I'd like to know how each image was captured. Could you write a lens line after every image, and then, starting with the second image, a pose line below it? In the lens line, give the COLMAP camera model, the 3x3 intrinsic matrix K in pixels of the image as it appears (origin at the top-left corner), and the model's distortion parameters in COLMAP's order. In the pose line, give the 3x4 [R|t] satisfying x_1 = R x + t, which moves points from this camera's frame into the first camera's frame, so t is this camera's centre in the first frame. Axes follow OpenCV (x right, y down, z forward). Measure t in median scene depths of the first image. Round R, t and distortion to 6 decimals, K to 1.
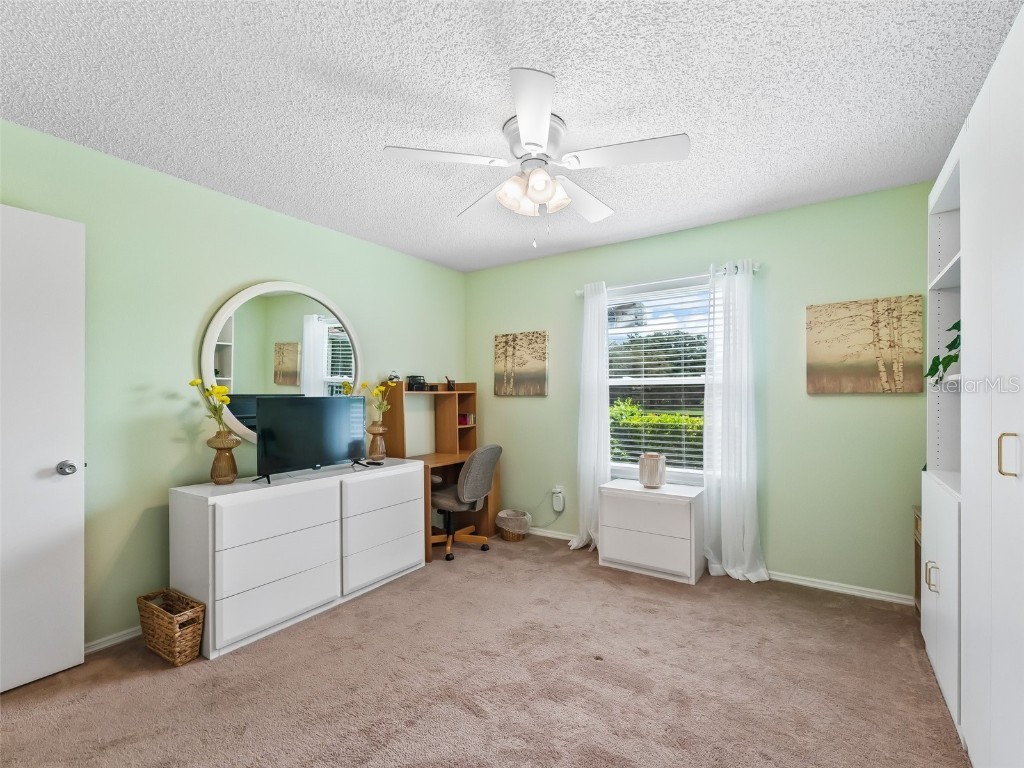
lens RADIAL K [[468.6, 0, 512.6], [0, 468.6, 384.8], [0, 0, 1]] dist [-0.002199, -0.000775]
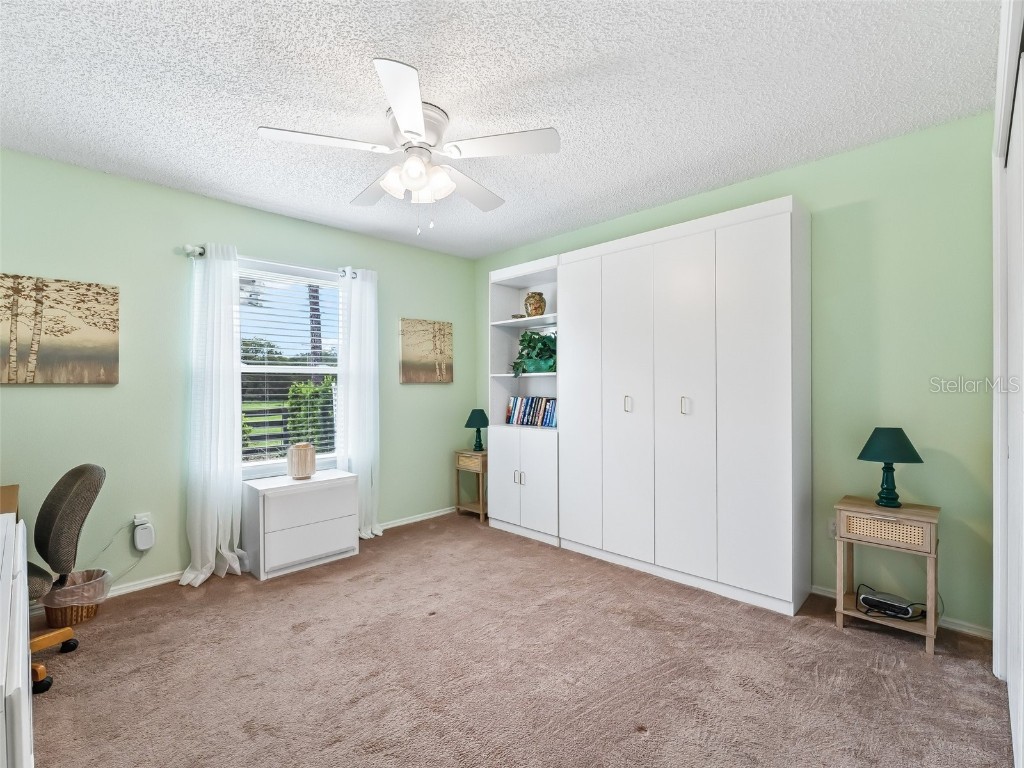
lens RADIAL K [[477.9, 0, 512.7], [0, 477.9, 377.8], [0, 0, 1]] dist [-0.002264, -0.000788]
pose [[0.175709, 0.018424, 0.984270, -0.609109], [-0.016670, 0.999737, -0.015738, 0.018824], [-0.984301, -0.013643, 0.175970, 0.402580]]
